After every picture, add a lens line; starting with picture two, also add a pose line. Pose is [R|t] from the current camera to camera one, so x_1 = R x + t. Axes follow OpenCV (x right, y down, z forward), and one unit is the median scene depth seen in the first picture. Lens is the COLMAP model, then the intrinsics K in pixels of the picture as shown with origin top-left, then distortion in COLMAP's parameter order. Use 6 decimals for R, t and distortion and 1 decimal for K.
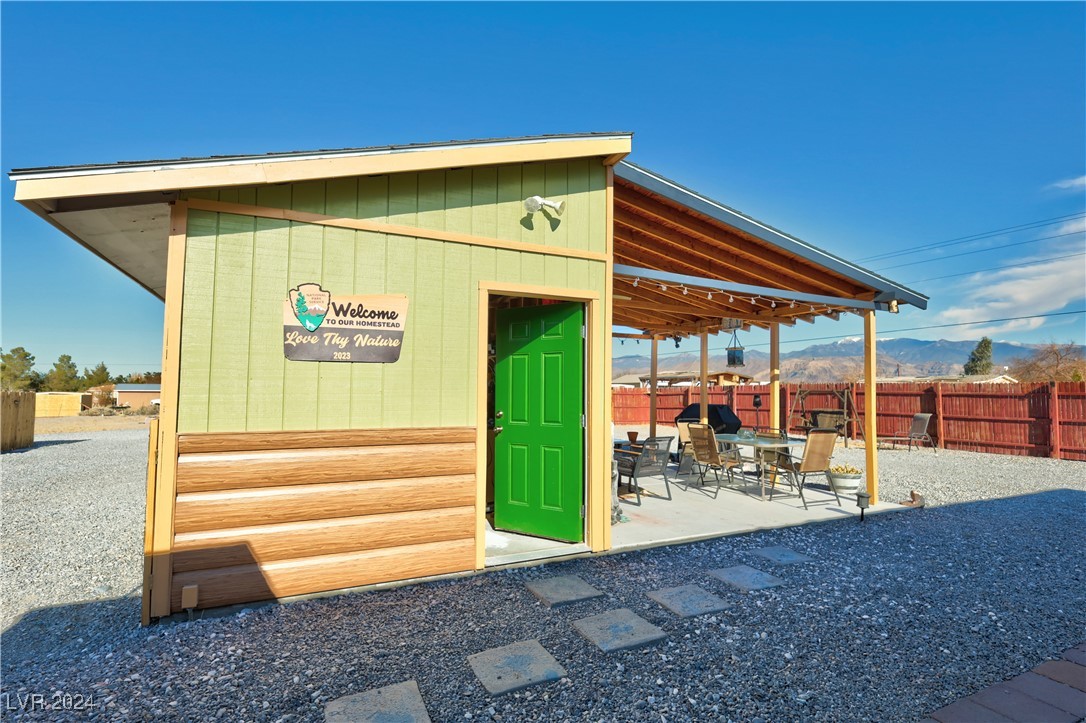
lens RADIAL K [[519.7, 0, 544.1], [0, 519.7, 369.9], [0, 0, 1]] dist [0.005965, 0.001081]
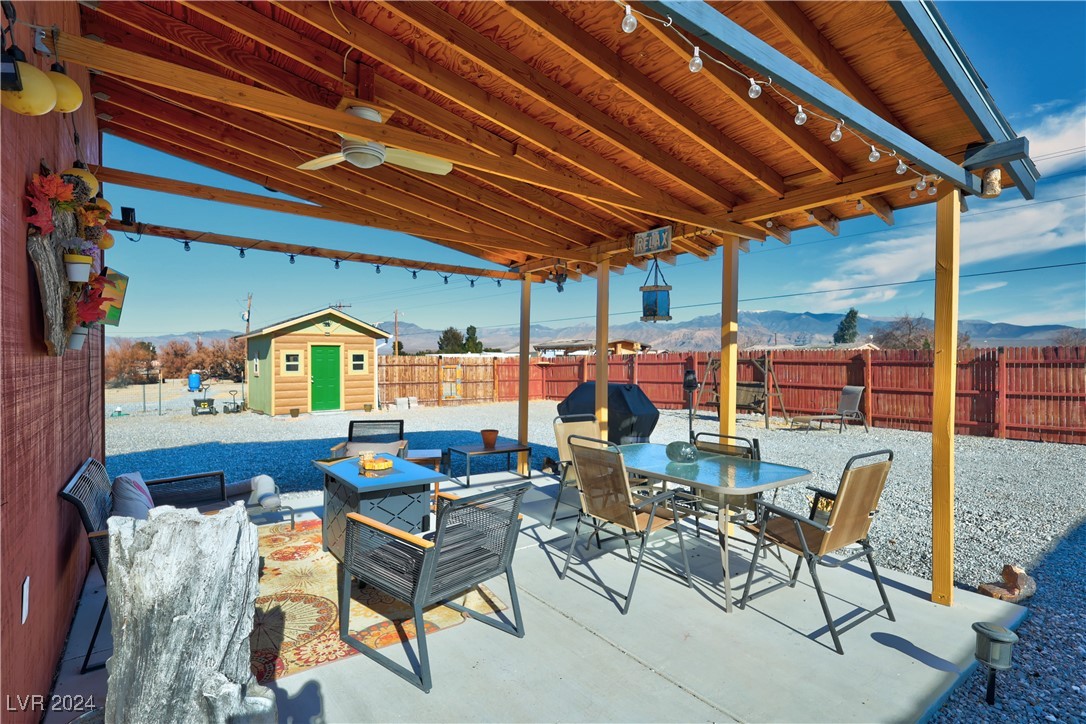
lens RADIAL K [[519.7, 0, 542.8], [0, 519.7, 361.6], [0, 0, 1]] dist [0.005965, 0.001081]
pose [[0.982669, -0.008462, 0.185174, 0.078745], [0.000620, 0.999102, 0.042366, 0.008045], [-0.185366, -0.041517, 0.981792, 0.259396]]
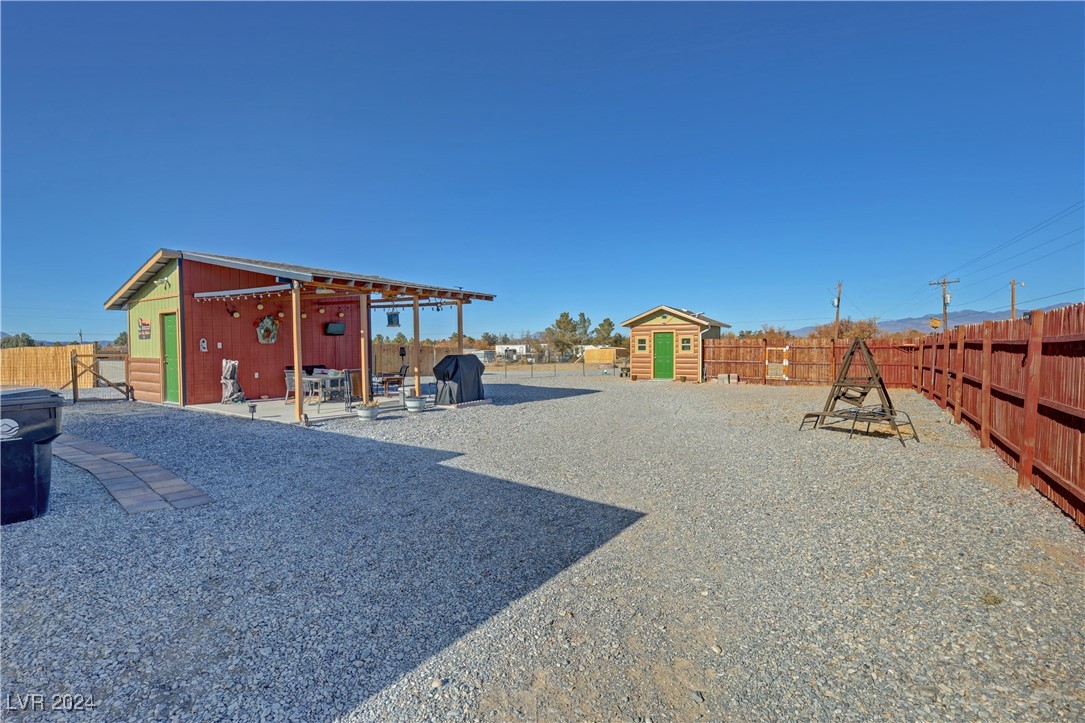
lens RADIAL K [[519.2, 0, 542.6], [0, 519.2, 360.3], [0, 0, 1]] dist [0.005965, 0.001081]
pose [[0.527103, 0.017478, -0.849622, 1.054898], [0.037377, 0.998344, 0.043726, 0.024802], [0.848979, -0.054805, 0.525577, 0.321109]]
